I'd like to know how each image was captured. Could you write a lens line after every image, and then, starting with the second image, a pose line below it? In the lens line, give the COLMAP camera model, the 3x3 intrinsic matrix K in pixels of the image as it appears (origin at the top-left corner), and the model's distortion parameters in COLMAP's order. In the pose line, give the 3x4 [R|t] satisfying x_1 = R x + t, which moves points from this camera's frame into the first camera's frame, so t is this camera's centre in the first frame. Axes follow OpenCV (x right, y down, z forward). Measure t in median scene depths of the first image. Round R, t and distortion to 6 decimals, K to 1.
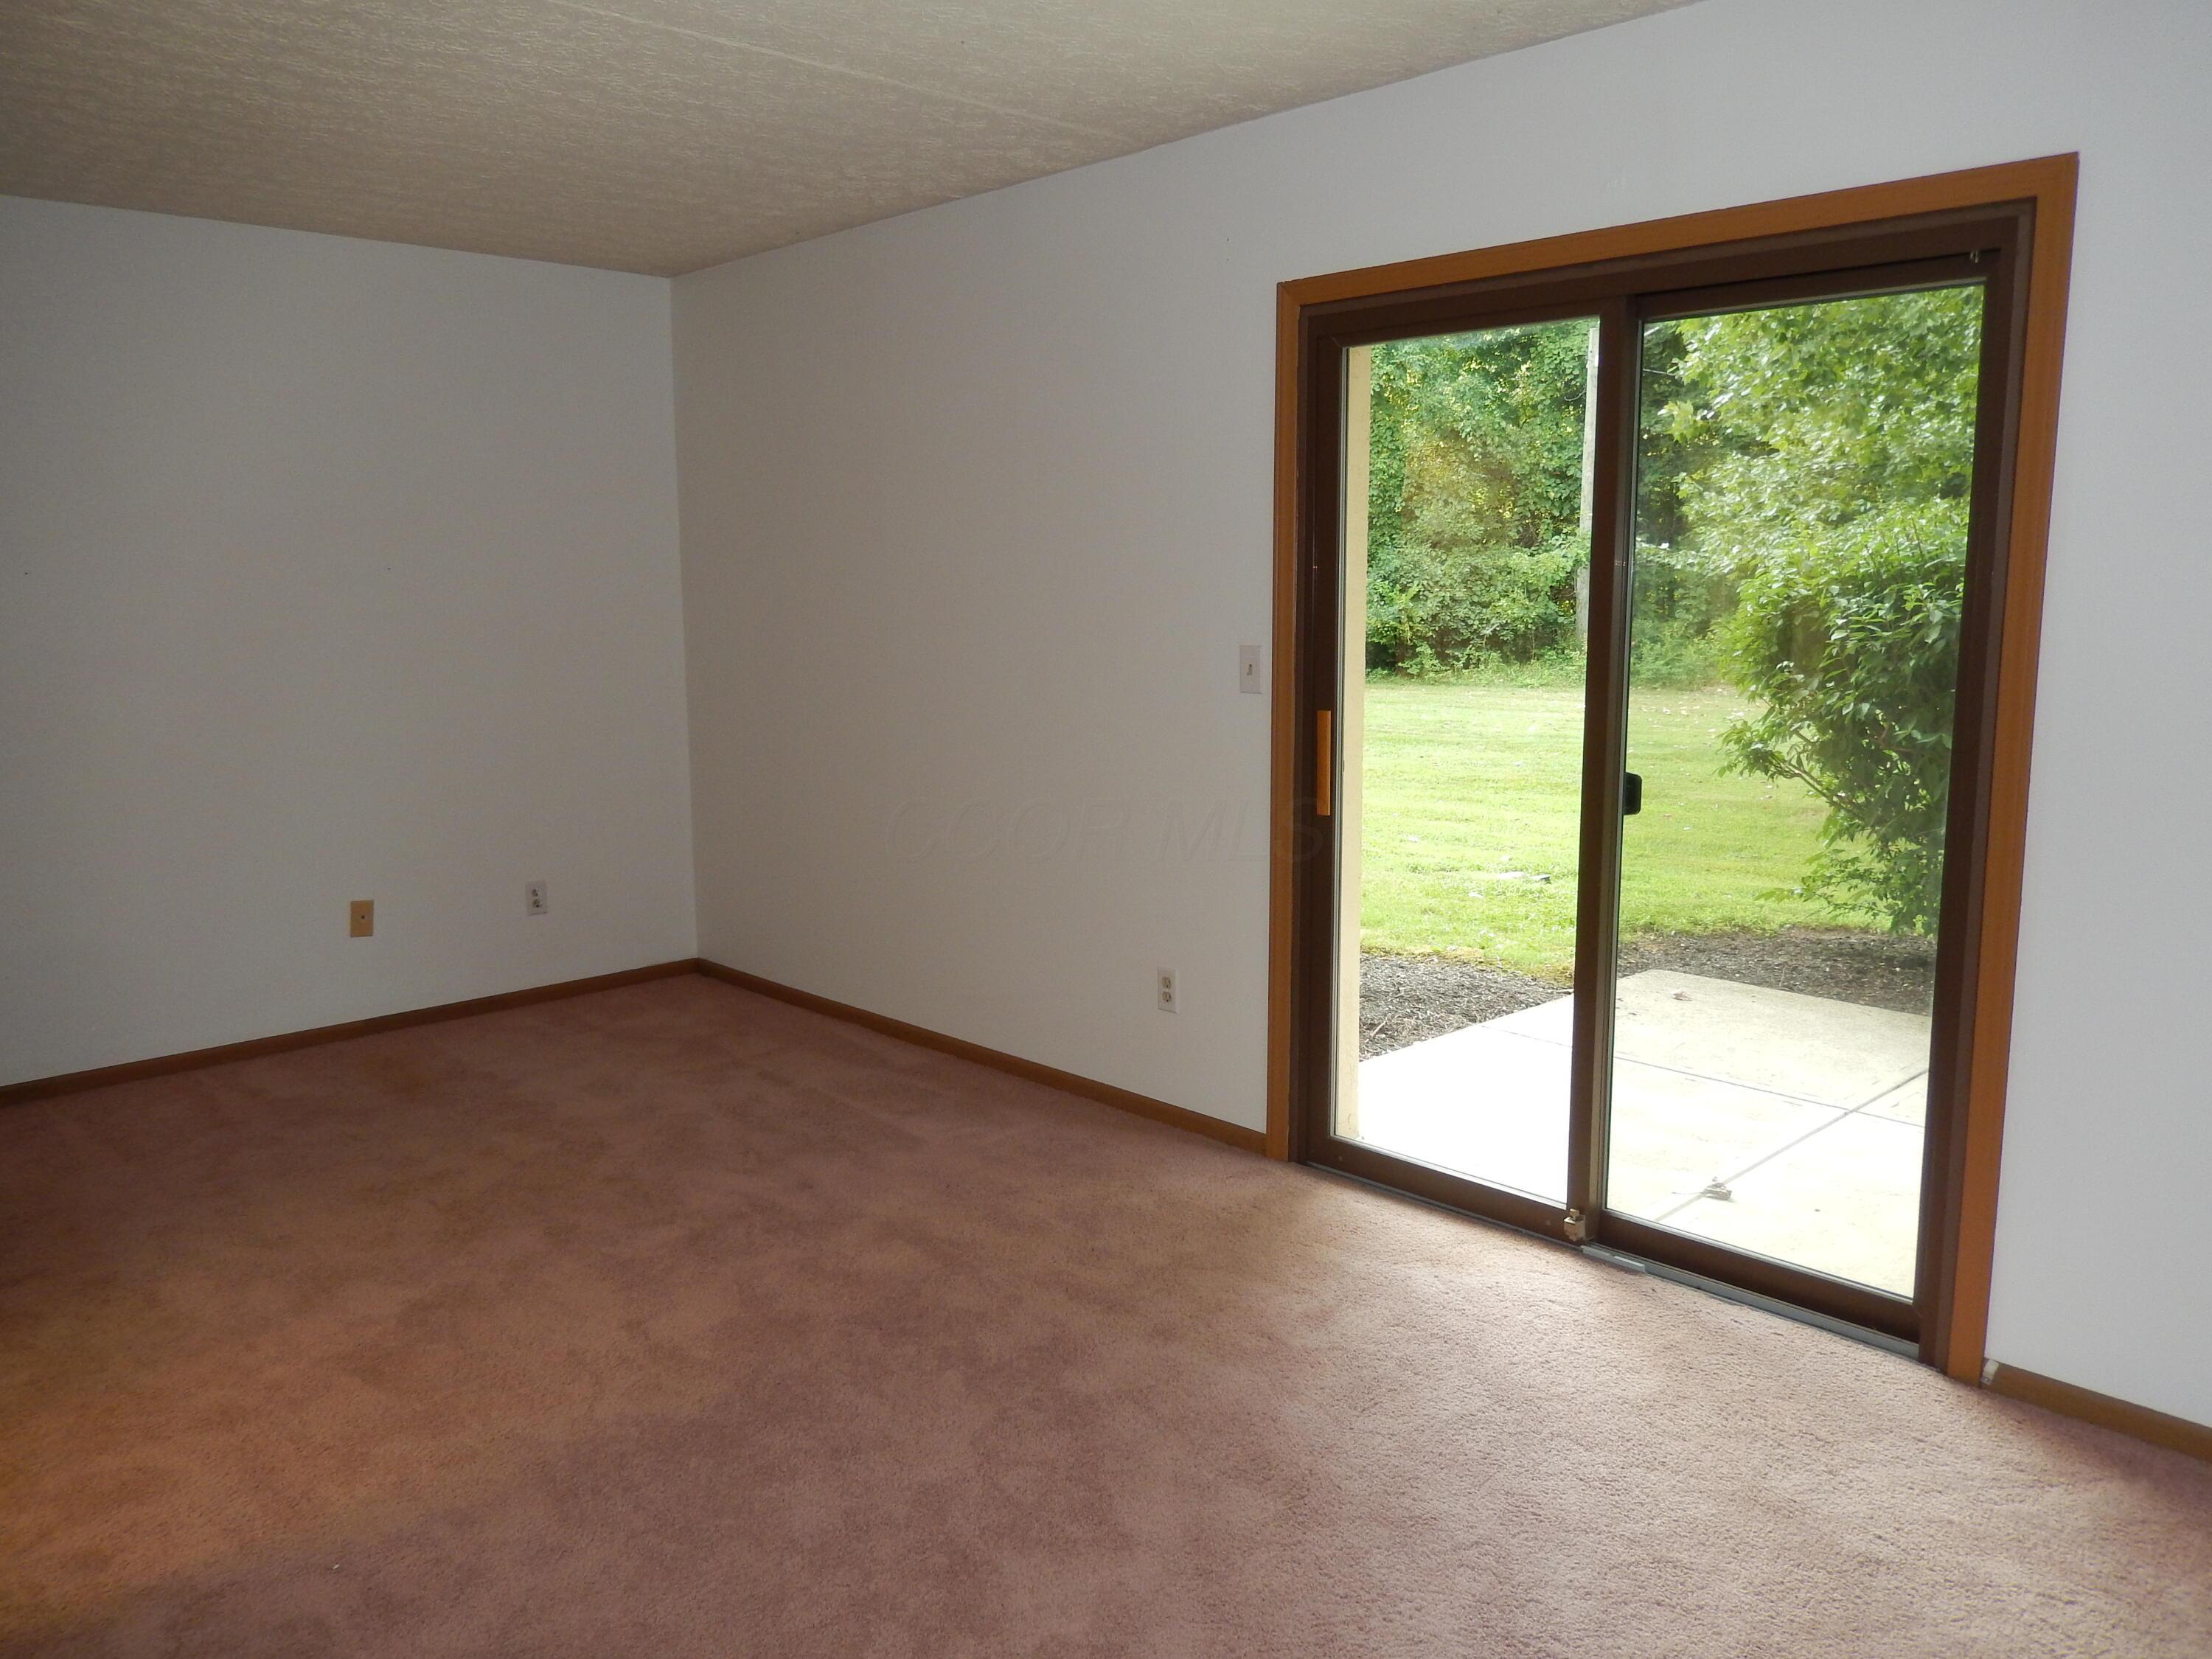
lens RADIAL K [[1663.1, 0, 1106.0], [0, 1663.1, 829.5], [0, 0, 1]] dist [0.001249, 0.000653]
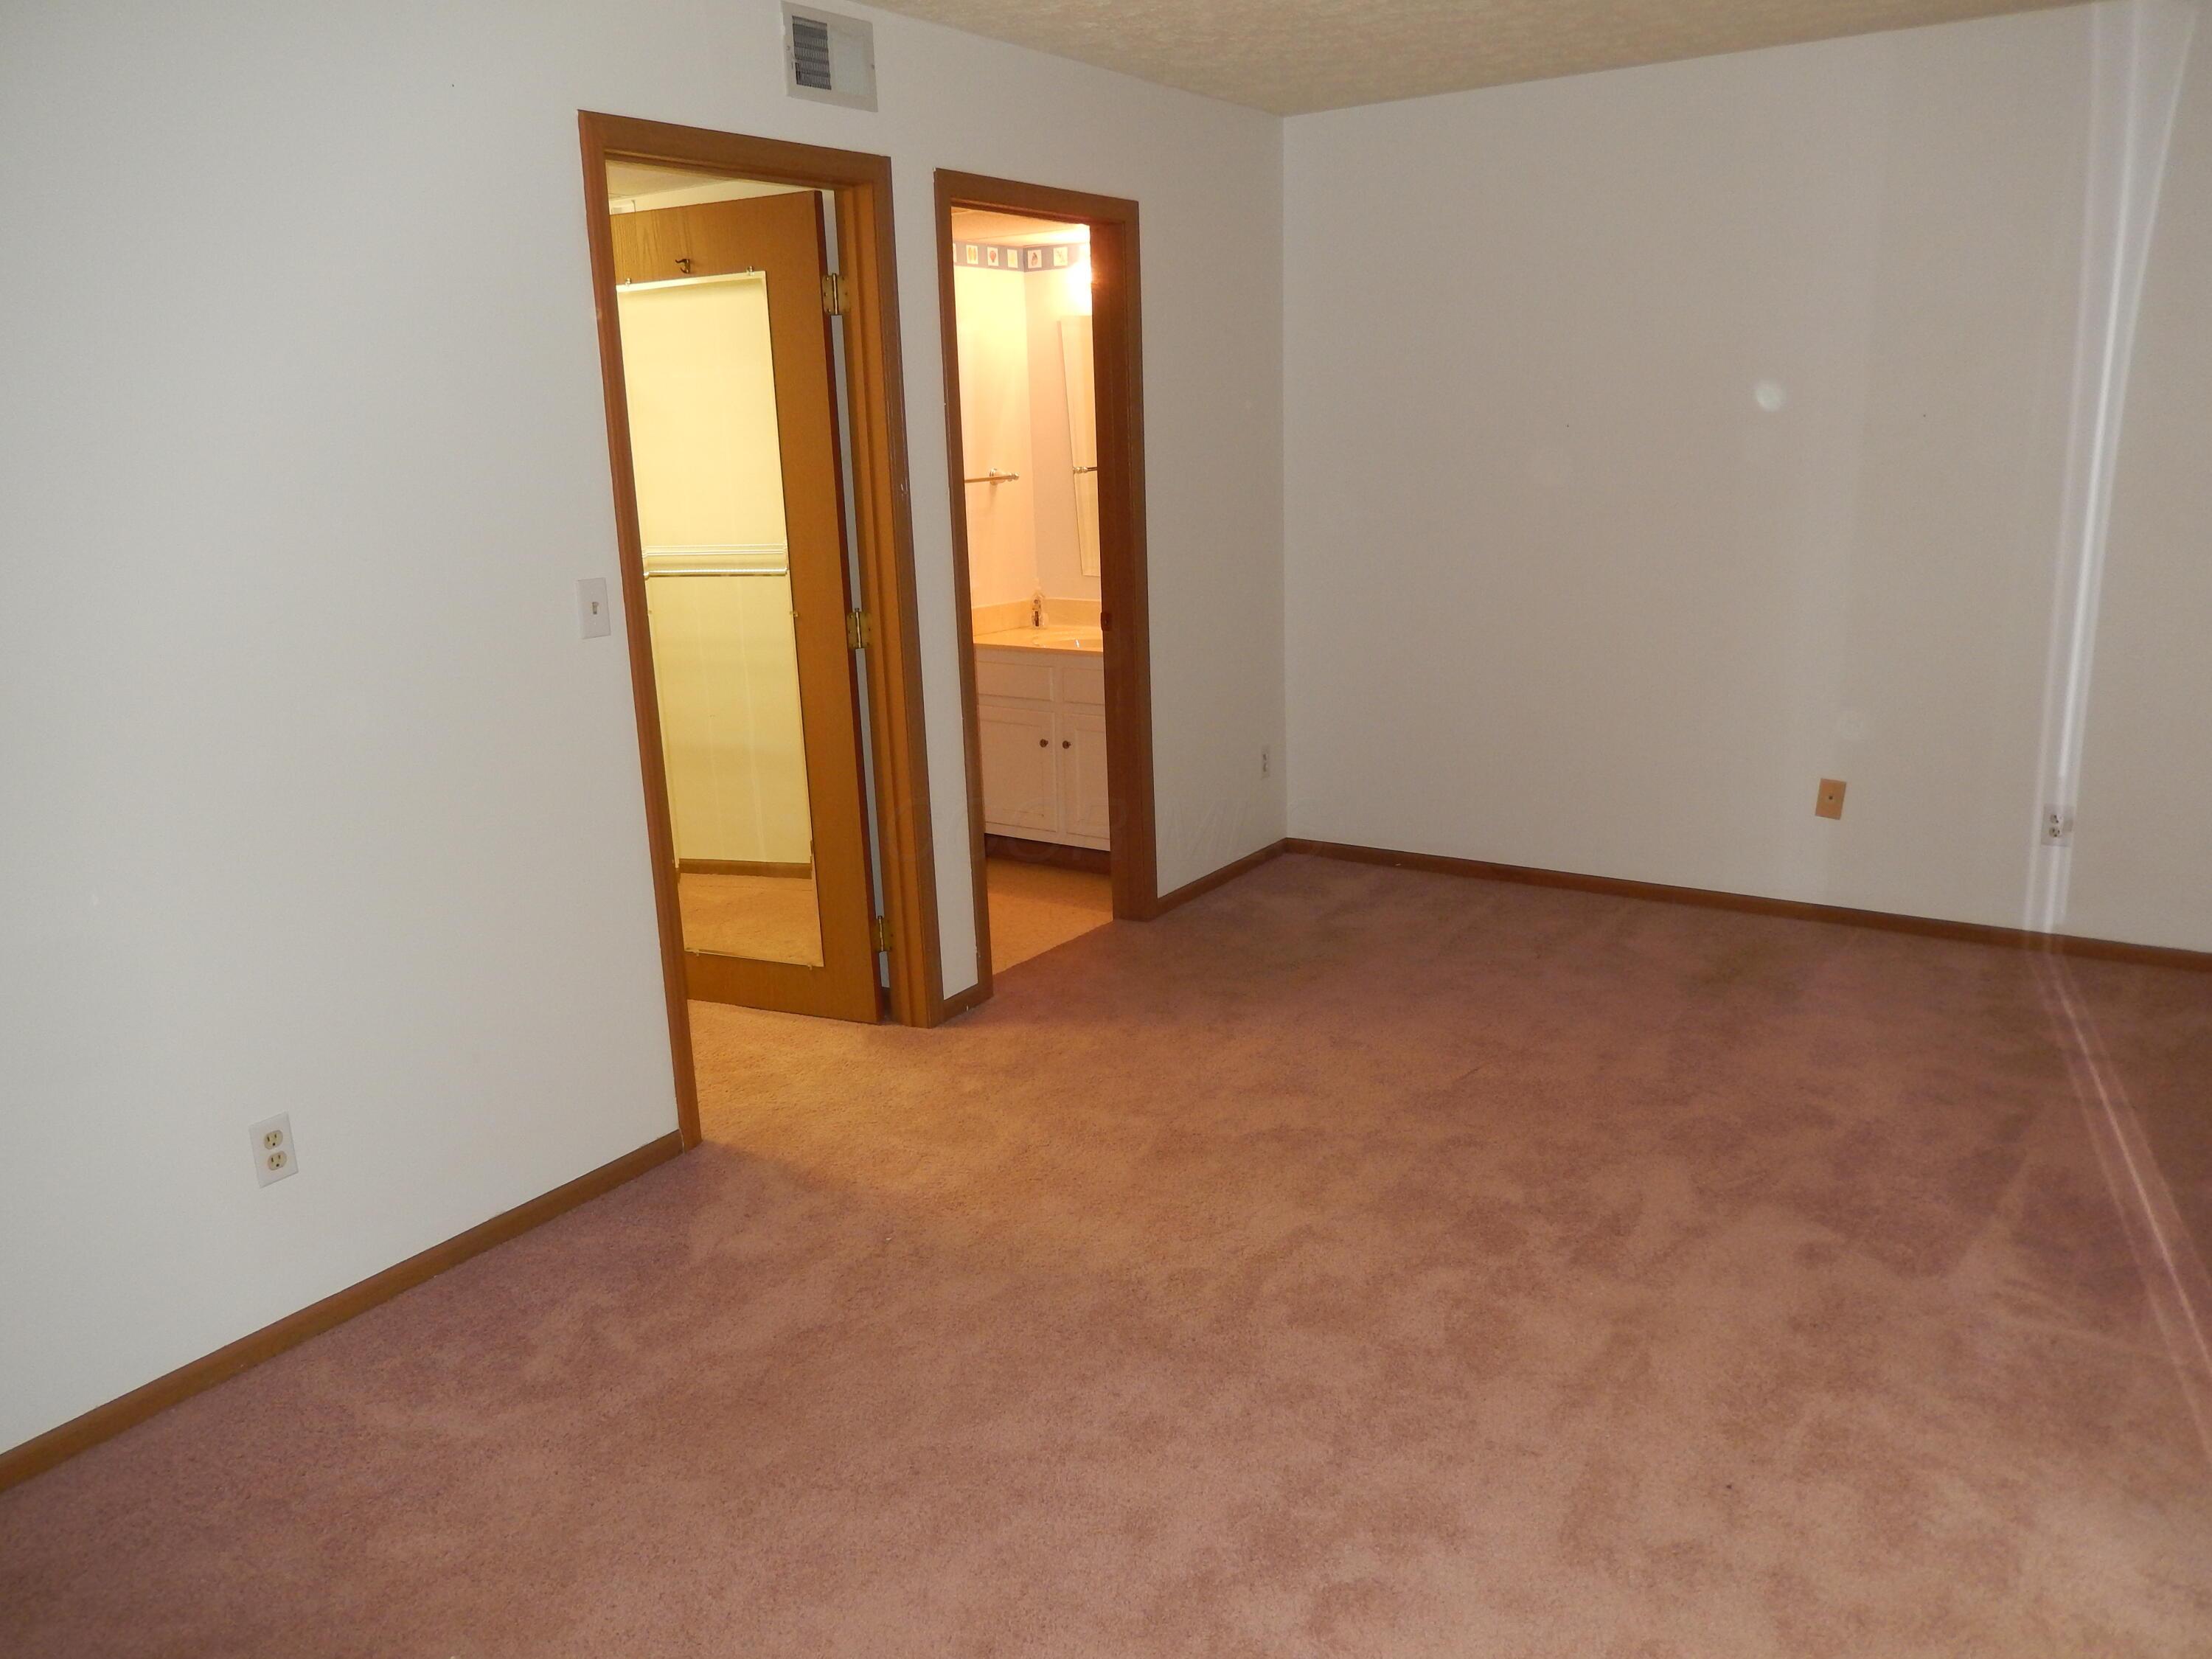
lens RADIAL K [[1663.1, 0, 1106.0], [0, 1663.1, 829.5], [0, 0, 1]] dist [0.001249, 0.000653]
pose [[0.210444, 0.228696, -0.950480, 0.453165], [-0.122073, 0.970790, 0.206555, -0.093611], [0.969954, 0.072560, 0.232215, 0.533818]]
